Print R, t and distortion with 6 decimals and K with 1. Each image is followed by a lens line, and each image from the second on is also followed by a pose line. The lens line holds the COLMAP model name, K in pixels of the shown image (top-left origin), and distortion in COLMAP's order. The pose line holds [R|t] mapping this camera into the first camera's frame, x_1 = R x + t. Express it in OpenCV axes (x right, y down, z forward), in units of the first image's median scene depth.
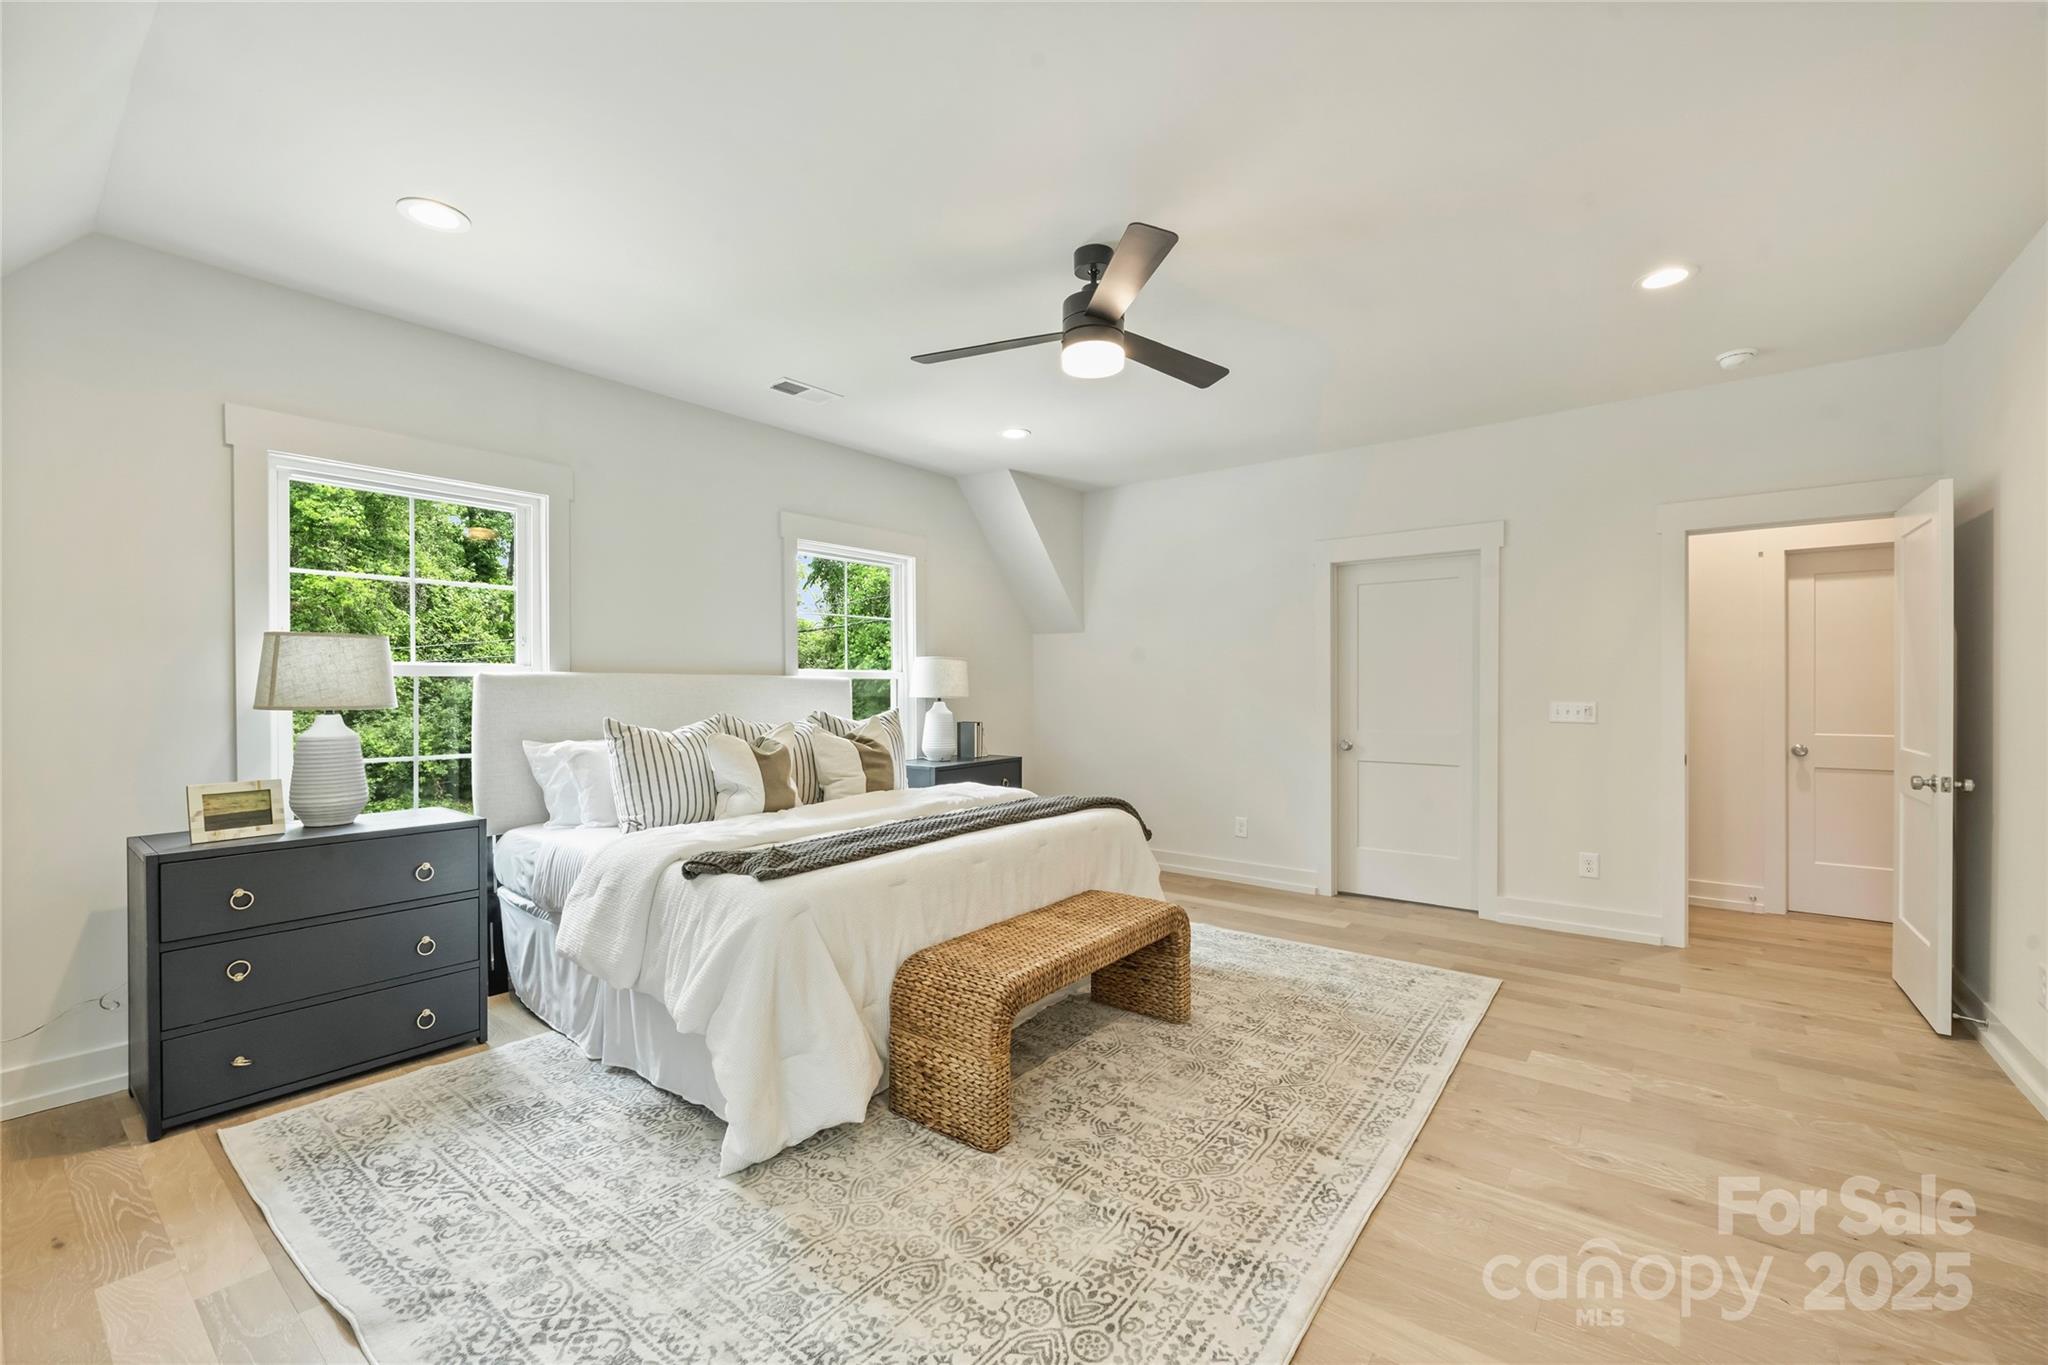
lens RADIAL K [[846.8, 0, 1022.8], [0, 846.8, 687.6], [0, 0, 1]] dist [0.018269, 0.000053]
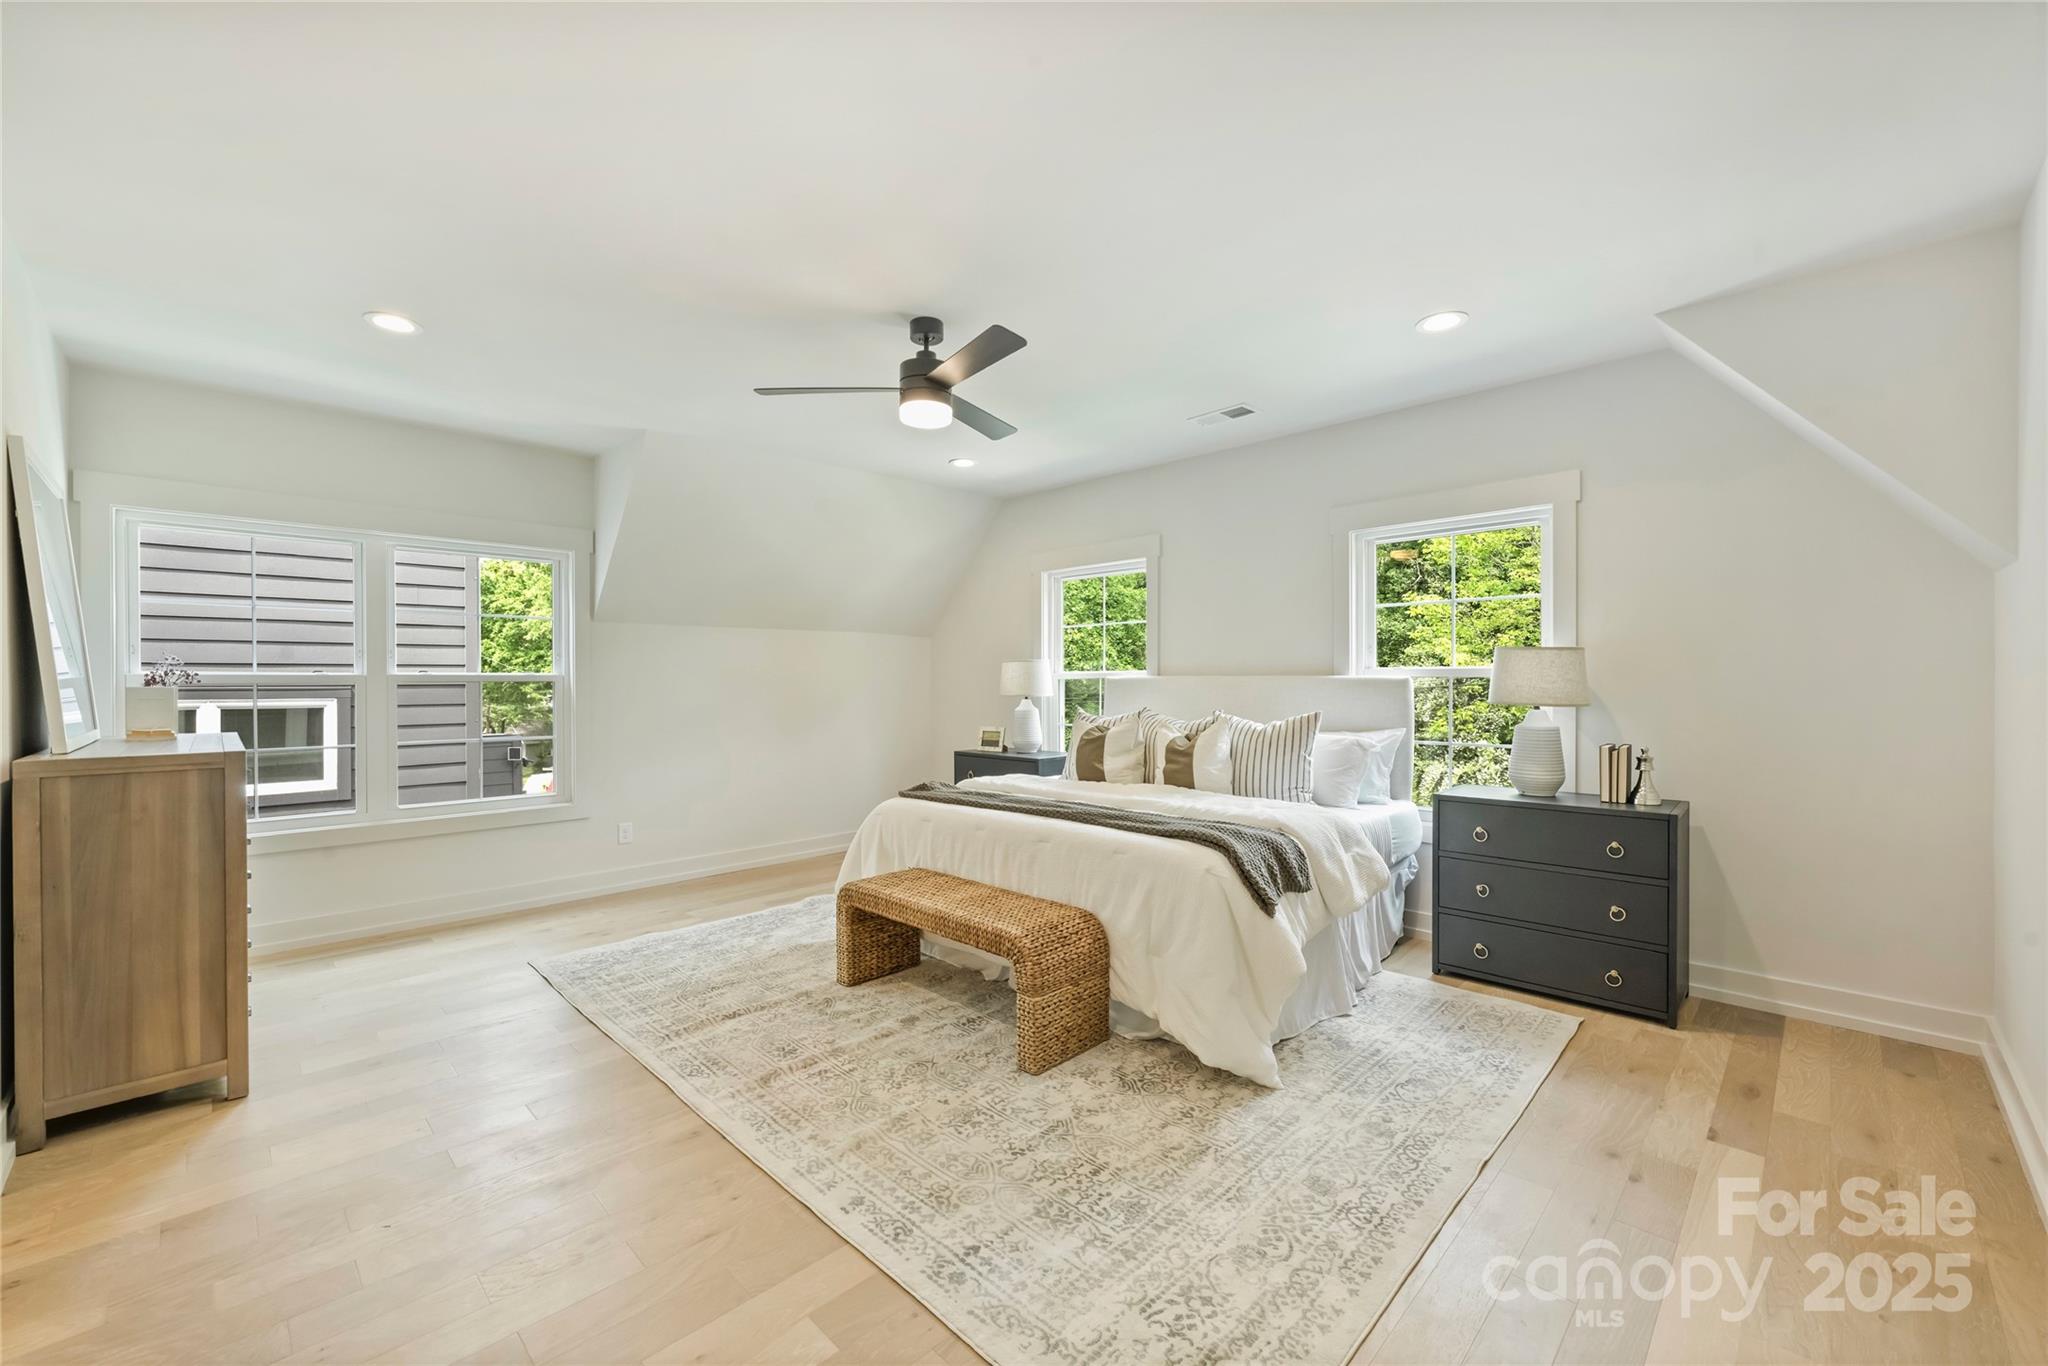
lens RADIAL K [[818.0, 0, 1024.1], [0, 818.0, 686.3], [0, 0, 1]] dist [-0.002805, -0.000067]
pose [[-0.118146, 0.006981, -0.992972, 1.206245], [0.002987, 0.999973, 0.006674, -0.013974], [0.992992, -0.002178, -0.118163, 1.281402]]
